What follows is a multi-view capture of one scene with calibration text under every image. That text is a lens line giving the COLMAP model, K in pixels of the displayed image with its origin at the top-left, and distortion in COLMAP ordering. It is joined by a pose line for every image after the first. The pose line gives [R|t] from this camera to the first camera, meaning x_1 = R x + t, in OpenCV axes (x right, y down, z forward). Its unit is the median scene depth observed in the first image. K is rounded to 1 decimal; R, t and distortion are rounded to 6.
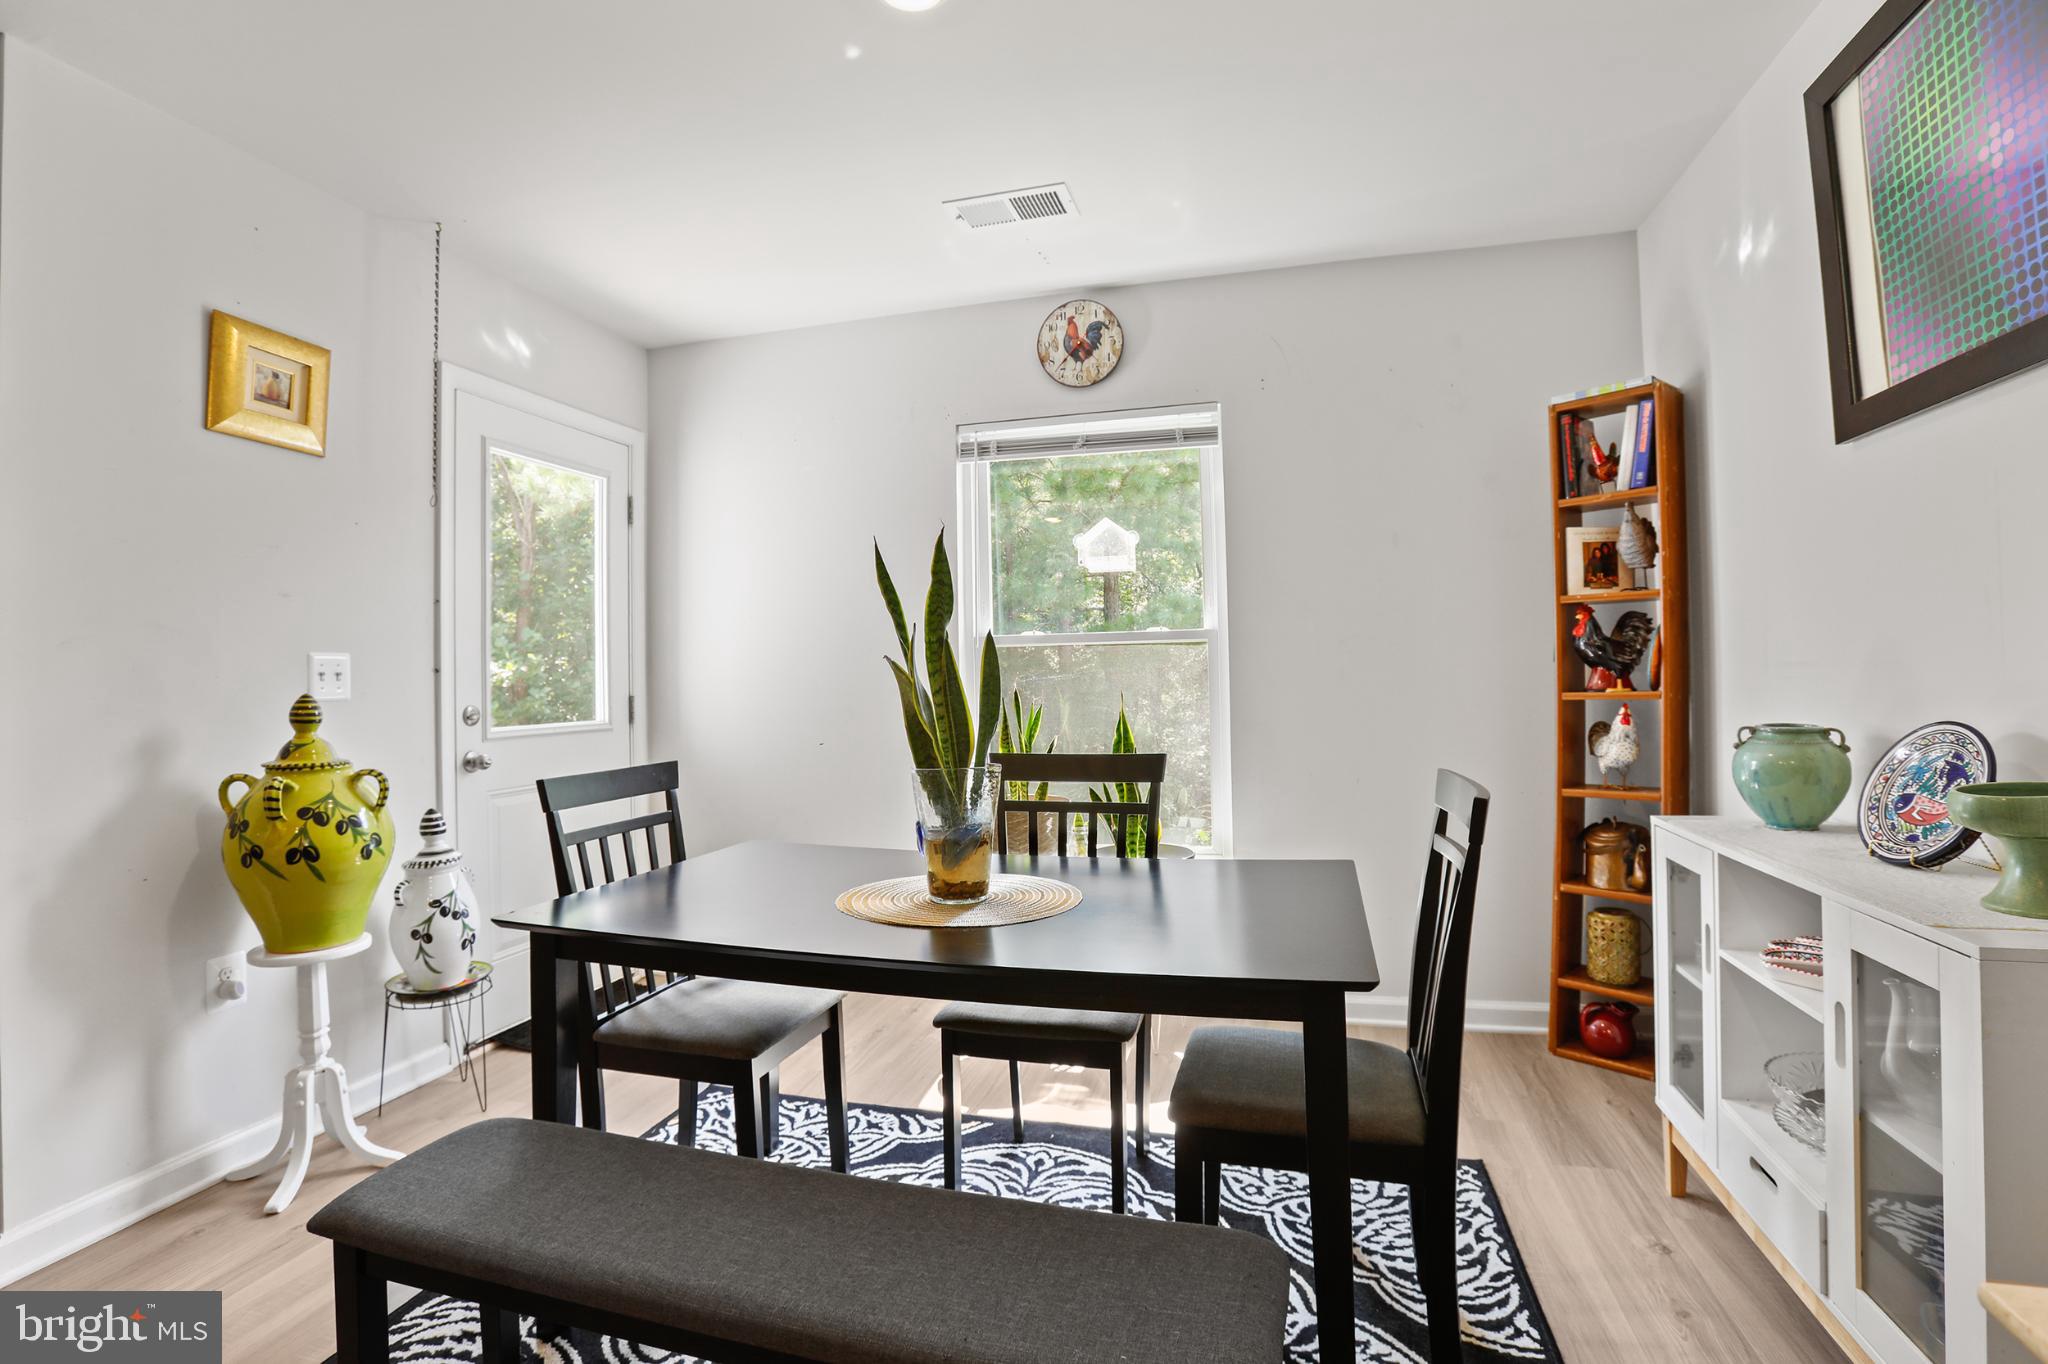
lens RADIAL K [[941.3, 0, 1032.2], [0, 941.3, 653.5], [0, 0, 1]] dist [-0.075371, 0.026413]
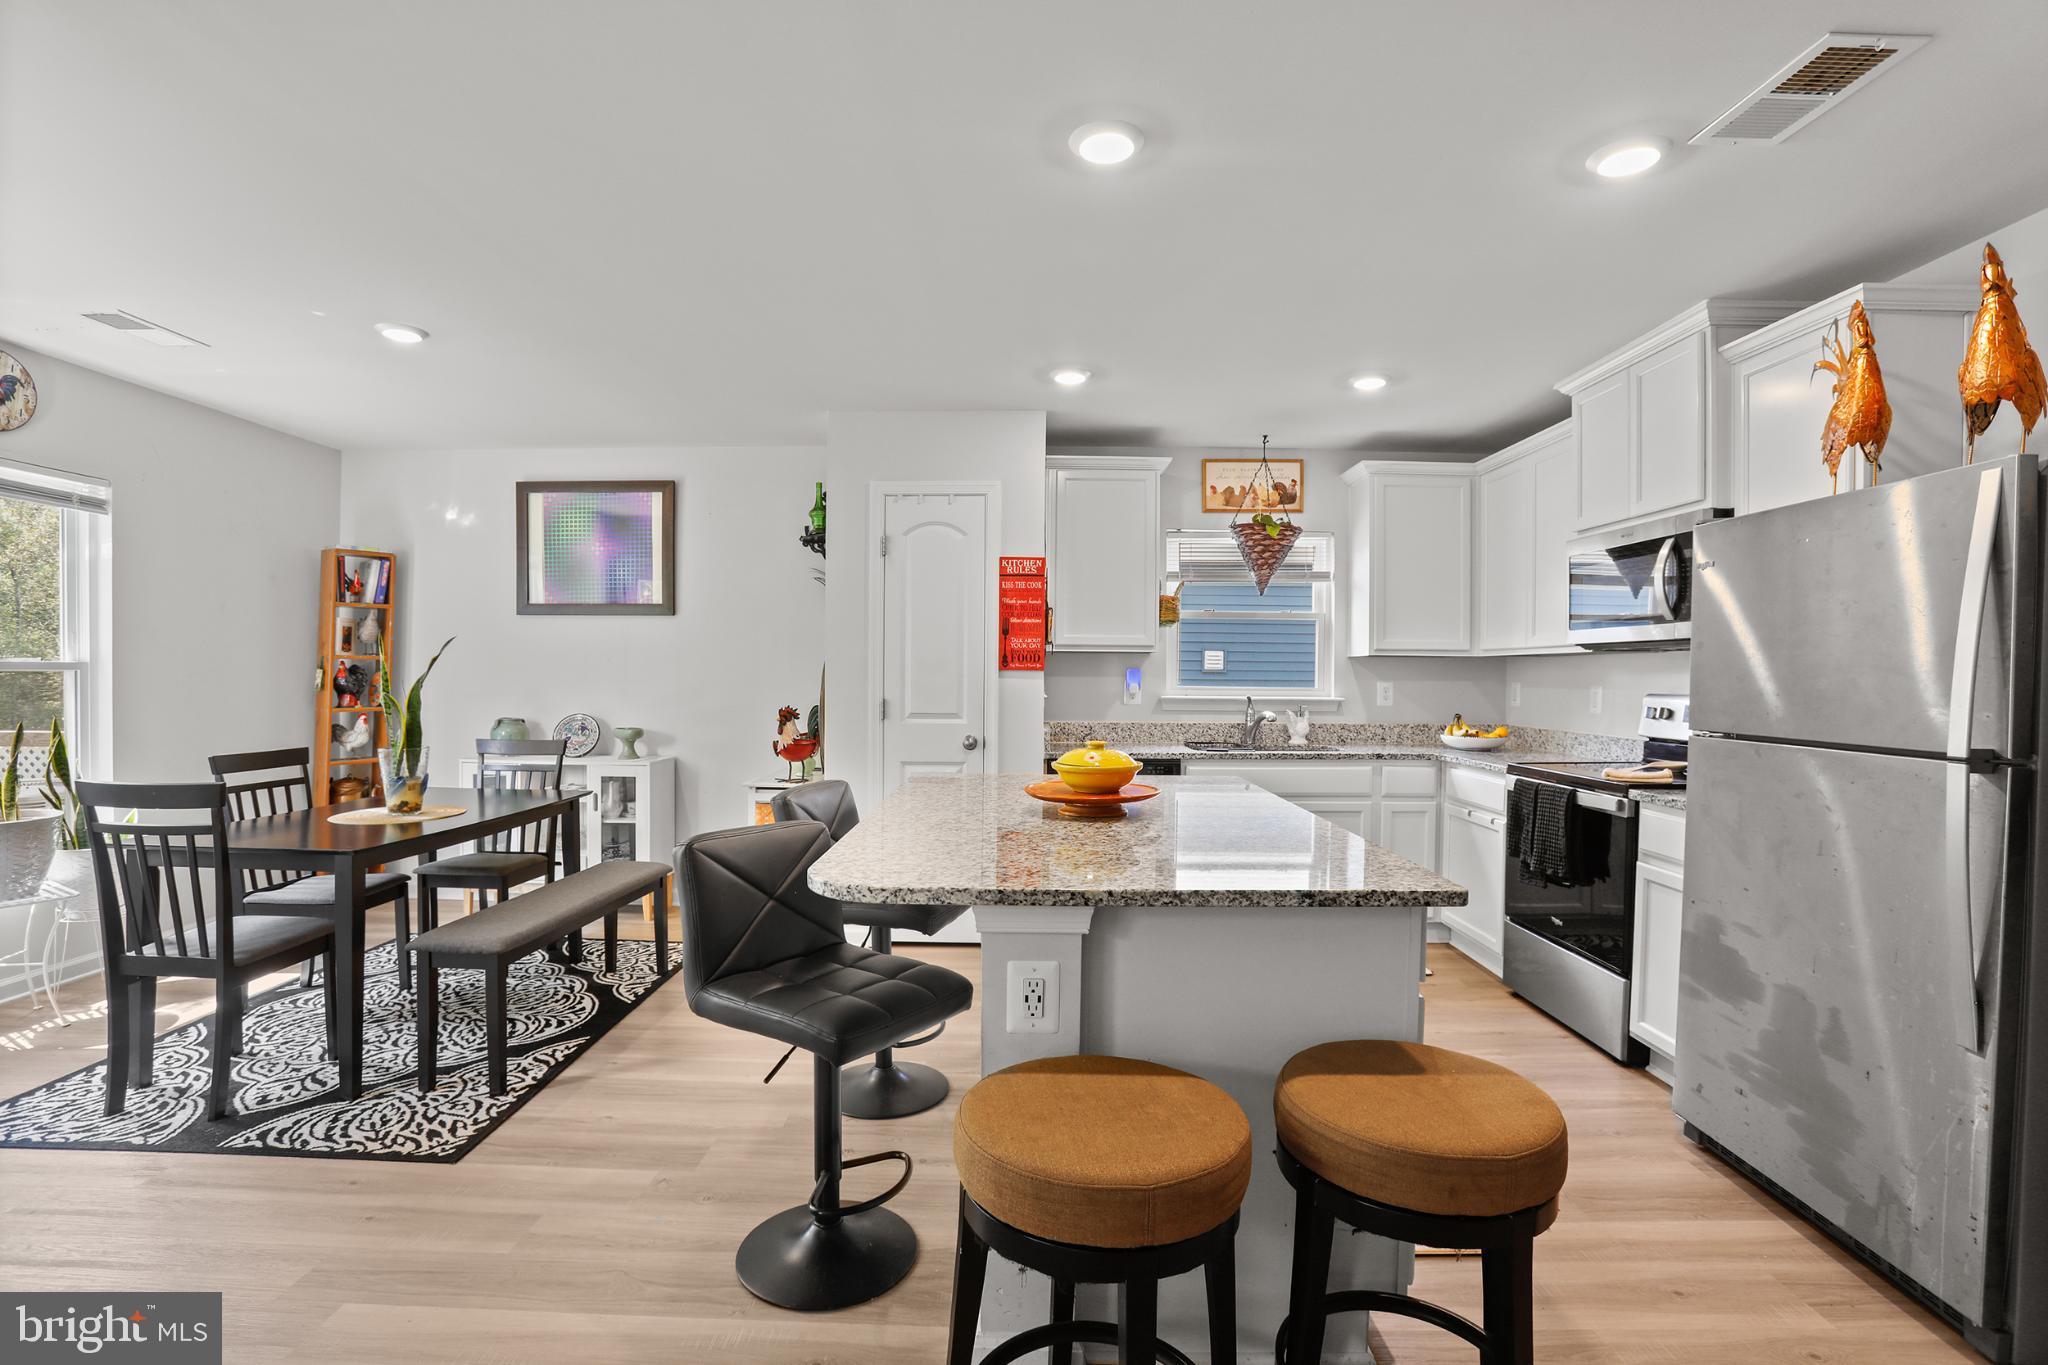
lens RADIAL K [[941.3, 0, 1017.0], [0, 941.3, 691.3], [0, 0, 1]] dist [-0.075371, 0.026413]
pose [[-0.229982, 0.001649, 0.973193, -1.463344], [-0.025583, 0.999643, -0.007740, -0.012863], [-0.972859, -0.026677, -0.229858, 0.109173]]
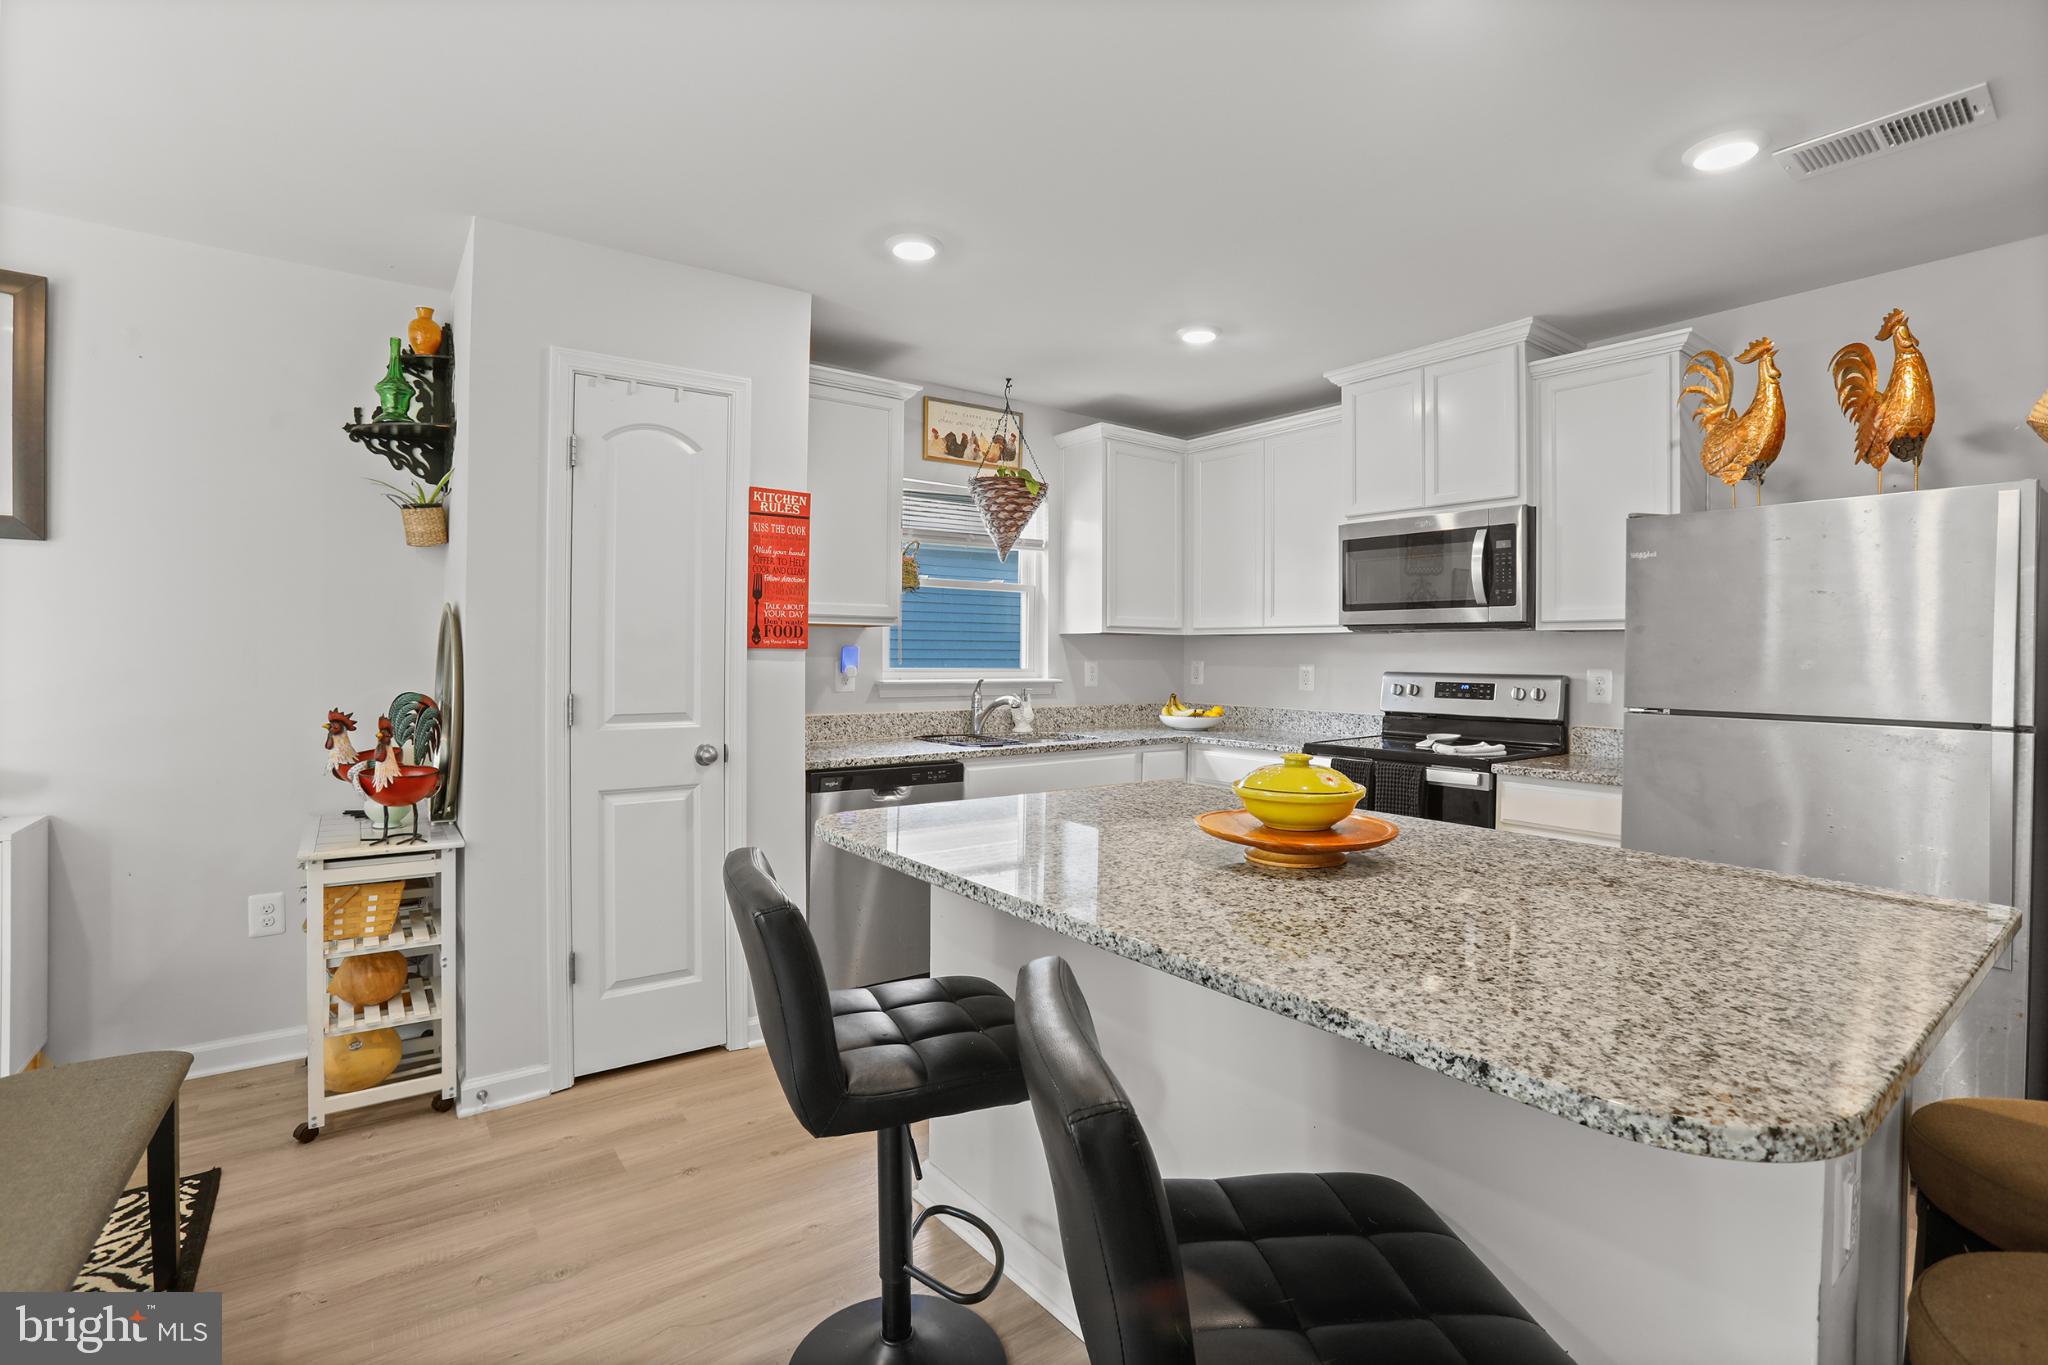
lens RADIAL K [[941.3, 0, 1022.3], [0, 941.3, 656.6], [0, 0, 1]] dist [-0.075371, 0.026413]
pose [[-0.773296, 0.013825, 0.633894, -0.839336], [-0.006687, 0.999529, -0.029957, -0.019575], [-0.634010, -0.027405, -0.772839, 0.426361]]
